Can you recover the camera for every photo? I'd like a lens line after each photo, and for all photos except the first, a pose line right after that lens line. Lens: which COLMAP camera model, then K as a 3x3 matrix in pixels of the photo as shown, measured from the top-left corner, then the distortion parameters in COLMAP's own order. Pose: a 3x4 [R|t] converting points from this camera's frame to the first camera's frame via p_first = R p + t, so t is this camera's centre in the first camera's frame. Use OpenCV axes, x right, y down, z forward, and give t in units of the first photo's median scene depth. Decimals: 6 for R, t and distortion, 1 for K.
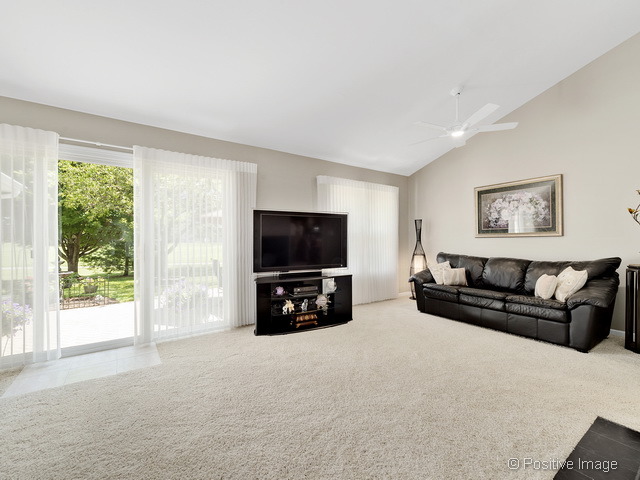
lens RADIAL K [[284.0, 0, 323.6], [0, 284.0, 241.1], [0, 0, 1]] dist [0.001427, 0.000074]
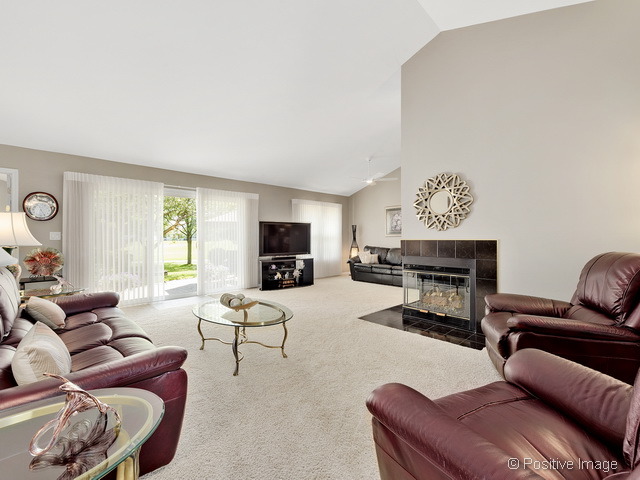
lens RADIAL K [[284.0, 0, 323.6], [0, 284.0, 241.1], [0, 0, 1]] dist [0.001427, 0.000074]
pose [[0.987932, -0.002598, 0.154865, -0.106284], [0.001181, 0.999957, 0.009241, -0.001263], [-0.154882, -0.008946, 0.987892, -0.718361]]
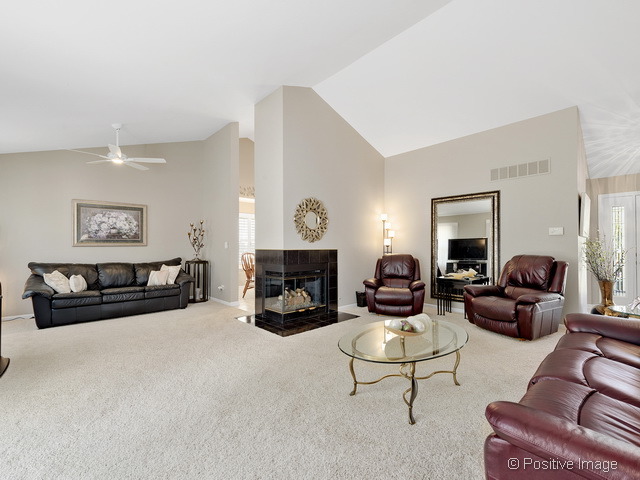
lens RADIAL K [[284.0, 0, 323.6], [0, 284.0, 241.1], [0, 0, 1]] dist [0.001427, 0.000074]
pose [[-0.156415, 0.021332, 0.987461, -0.769880], [0.003800, 0.999772, -0.020996, -0.006634], [-0.987684, 0.000468, -0.156461, 0.282167]]
